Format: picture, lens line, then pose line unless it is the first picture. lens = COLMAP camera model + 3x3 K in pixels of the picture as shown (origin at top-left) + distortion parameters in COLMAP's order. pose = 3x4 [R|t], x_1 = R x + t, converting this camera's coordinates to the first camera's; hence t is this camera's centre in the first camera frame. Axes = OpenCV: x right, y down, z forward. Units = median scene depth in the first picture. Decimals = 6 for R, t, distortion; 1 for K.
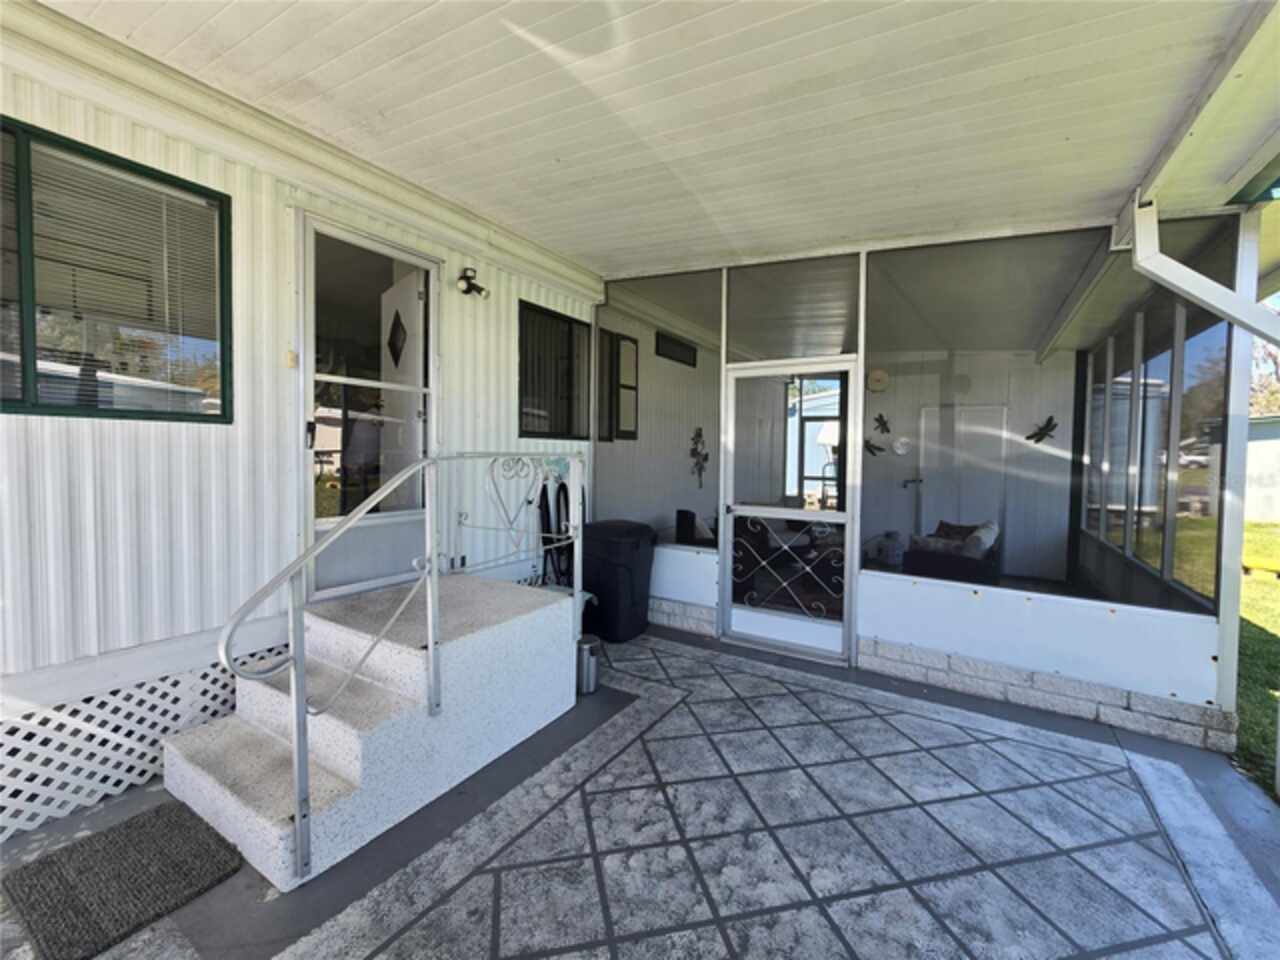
lens RADIAL K [[523.3, 0, 641.8], [0, 523.3, 474.1], [0, 0, 1]] dist [-0.006883, 0.000752]
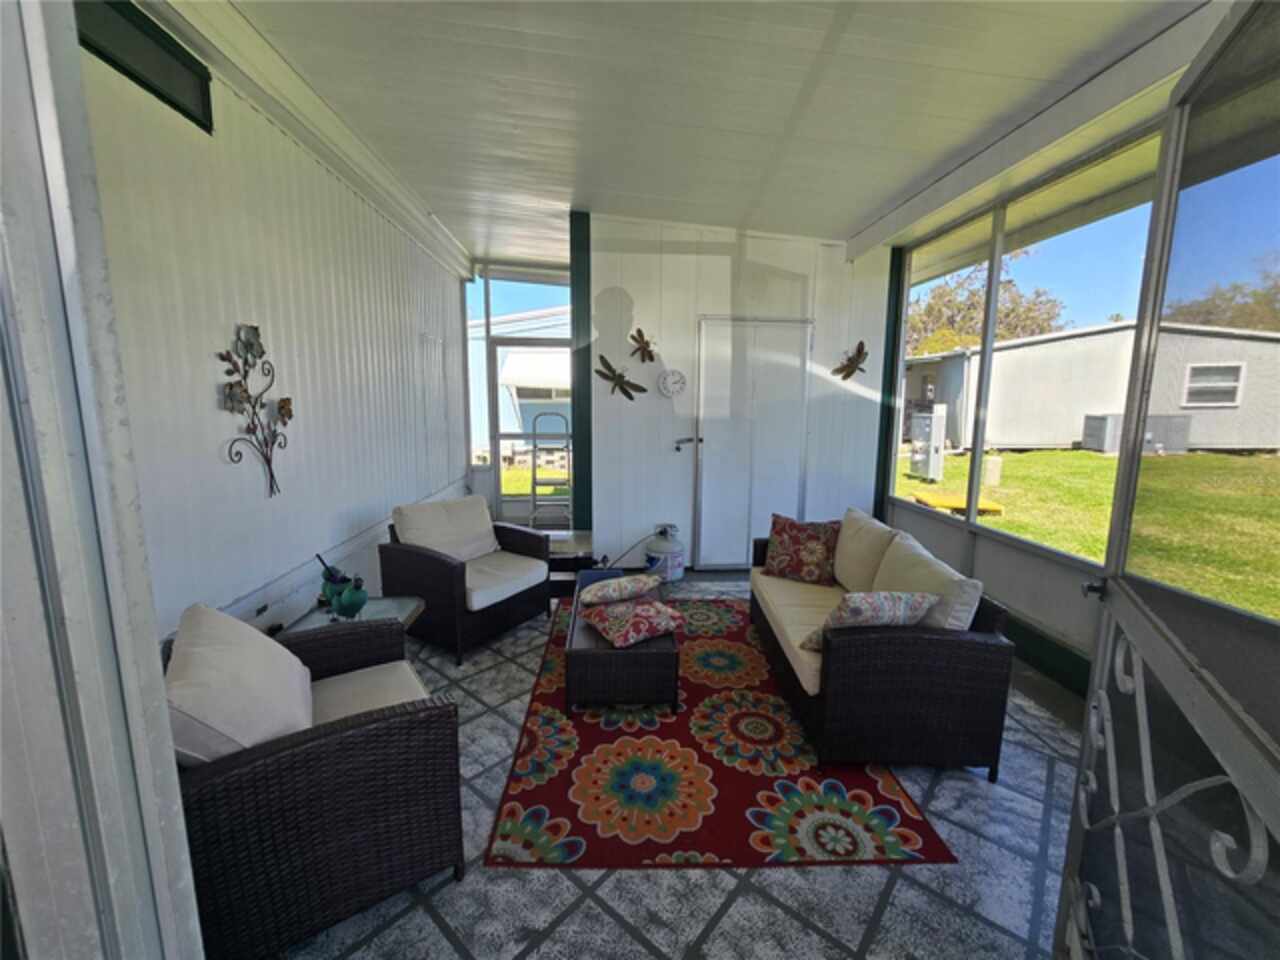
lens RADIAL K [[523.3, 0, 636.7], [0, 523.3, 475.9], [0, 0, 1]] dist [-0.006883, 0.000752]
pose [[0.814479, -0.093262, 0.572648, 0.111698], [0.029906, 0.992433, 0.119093, -0.022630], [-0.579422, -0.079873, 0.811105, 0.565081]]
